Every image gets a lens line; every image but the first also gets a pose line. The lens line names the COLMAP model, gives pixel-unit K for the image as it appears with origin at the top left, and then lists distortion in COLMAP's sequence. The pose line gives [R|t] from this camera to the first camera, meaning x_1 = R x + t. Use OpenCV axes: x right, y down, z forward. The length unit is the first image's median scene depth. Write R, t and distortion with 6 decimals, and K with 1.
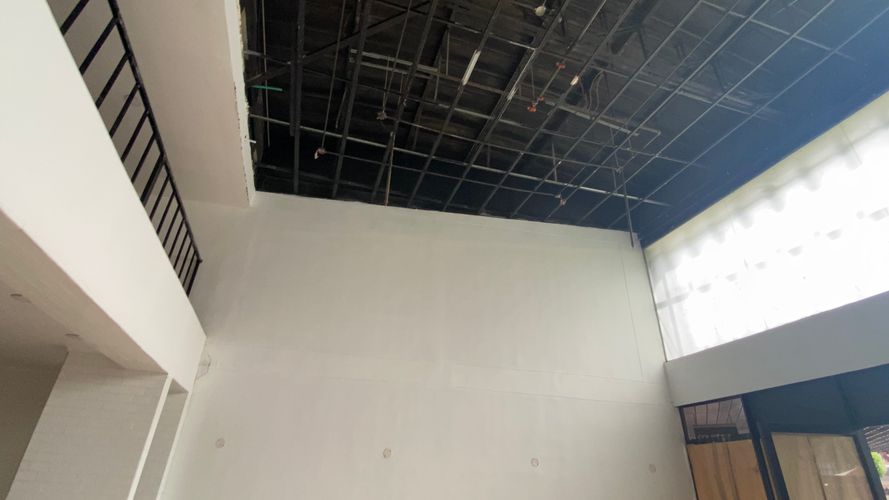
lens RADIAL K [[433.3, 0, 436.4], [0, 433.3, 248.8], [0, 0, 1]] dist [0.023051, -0.023487]
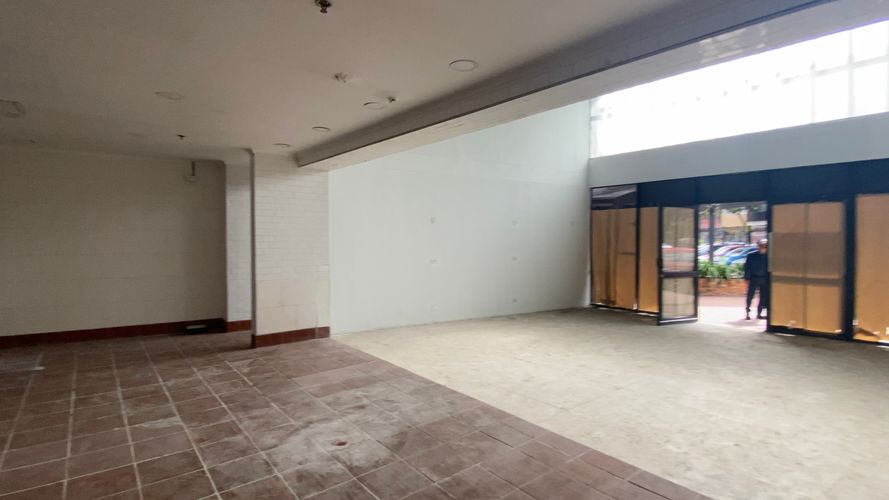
lens RADIAL K [[433.3, 0, 441.8], [0, 433.3, 242.6], [0, 0, 1]] dist [0.023051, -0.023487]
pose [[0.933594, -0.040654, 0.356018, -0.516332], [-0.142530, 0.869435, 0.473040, -0.129512], [-0.328766, -0.492371, 0.805906, -0.181187]]
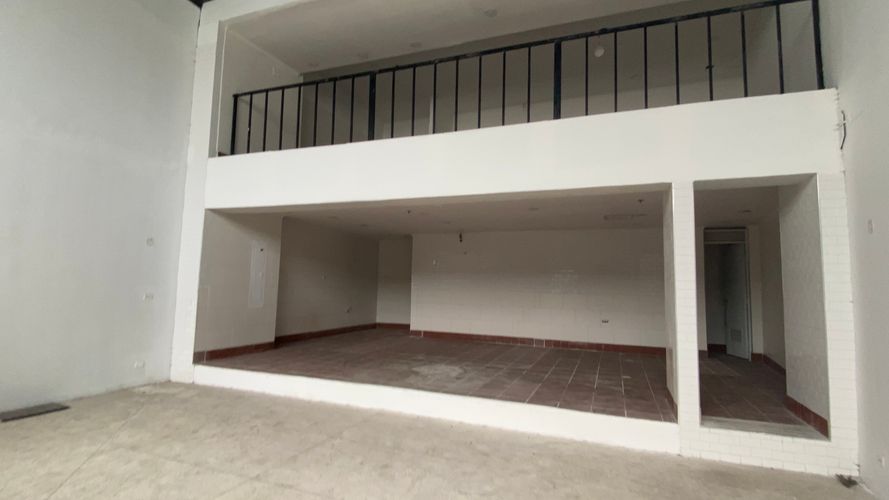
lens RADIAL K [[433.3, 0, 443.8], [0, 433.3, 251.3], [0, 0, 1]] dist [0.023051, -0.023487]
pose [[-0.632081, -0.119062, -0.765701, 0.269837], [0.330450, 0.852360, -0.405320, 0.422679], [0.700912, -0.509221, -0.499417, 0.703650]]
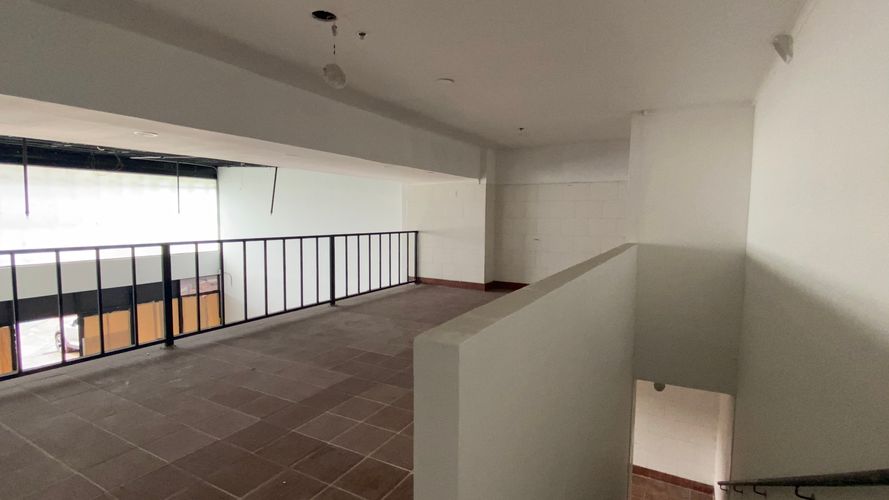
lens RADIAL K [[433.3, 0, 442.7], [0, 433.3, 250.0], [0, 0, 1]] dist [0.023051, -0.023487]
pose [[-0.676130, -0.111536, 0.728291, -1.217701], [-0.390056, 0.892779, -0.225393, -0.151102], [-0.625063, -0.436469, -0.647140, 0.824247]]
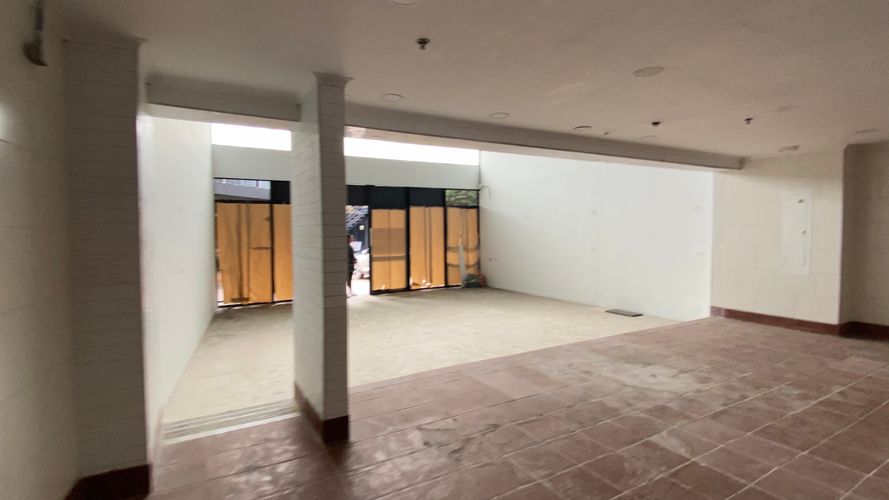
lens RADIAL K [[433.3, 0, 440.3], [0, 433.3, 250.5], [0, 0, 1]] dist [0.023051, -0.023487]
pose [[-0.202559, -0.087571, 0.975347, -0.999738], [-0.472344, 0.881210, -0.018977, 0.256778], [-0.857824, -0.464543, -0.219860, 0.584926]]
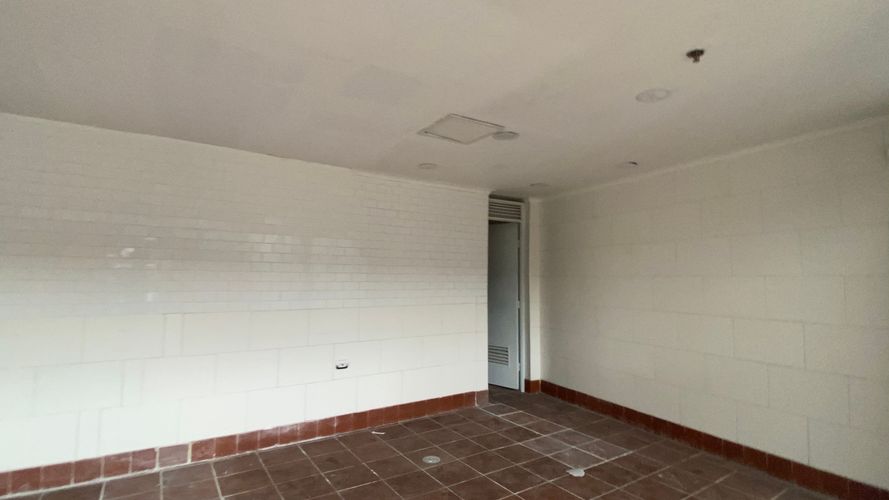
lens RADIAL K [[433.3, 0, 448.5], [0, 433.3, 249.5], [0, 0, 1]] dist [0.023051, -0.023487]
pose [[0.268431, -0.100405, -0.958052, -0.417657], [0.467525, 0.883144, 0.038439, 0.139487], [0.842238, -0.458231, 0.284005, 0.318838]]
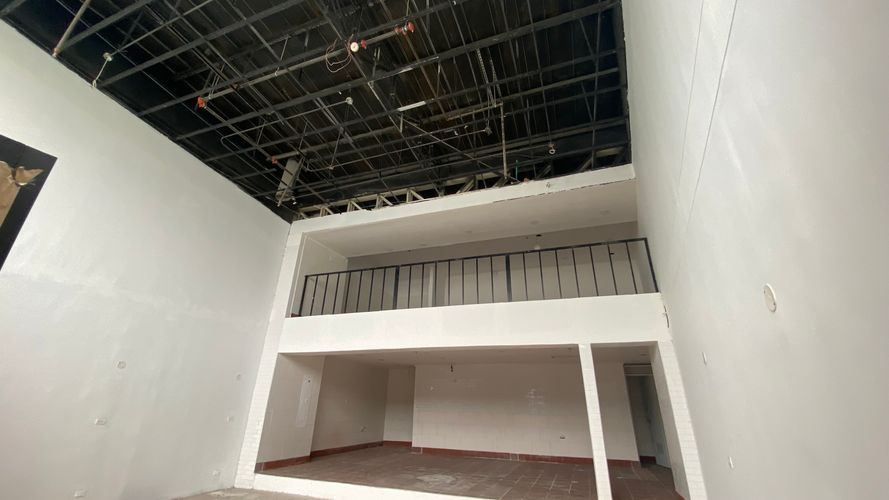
lens RADIAL K [[358.6, 0, 444.3], [0, 358.6, 251.0], [0, 0, 1]] dist [0.007582, -0.012612]
pose [[-0.615788, -0.362389, -0.699628, 0.482094], [0.339478, 0.679276, -0.650645, 0.495461], [0.711027, -0.638168, -0.295267, 0.840881]]
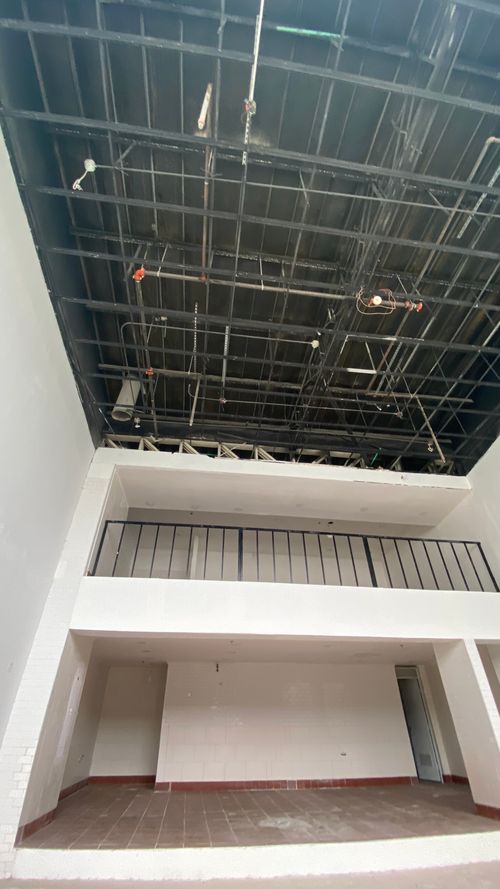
lens RADIAL K [[358.6, 0, 248.5], [0, 358.6, 446.3], [0, 0, 1]] dist [0.007582, -0.012612]
pose [[-0.183030, -0.634532, -0.750912, 0.640986], [0.472667, 0.612943, -0.633156, 0.211630], [0.862024, -0.470818, 0.187735, 0.276347]]
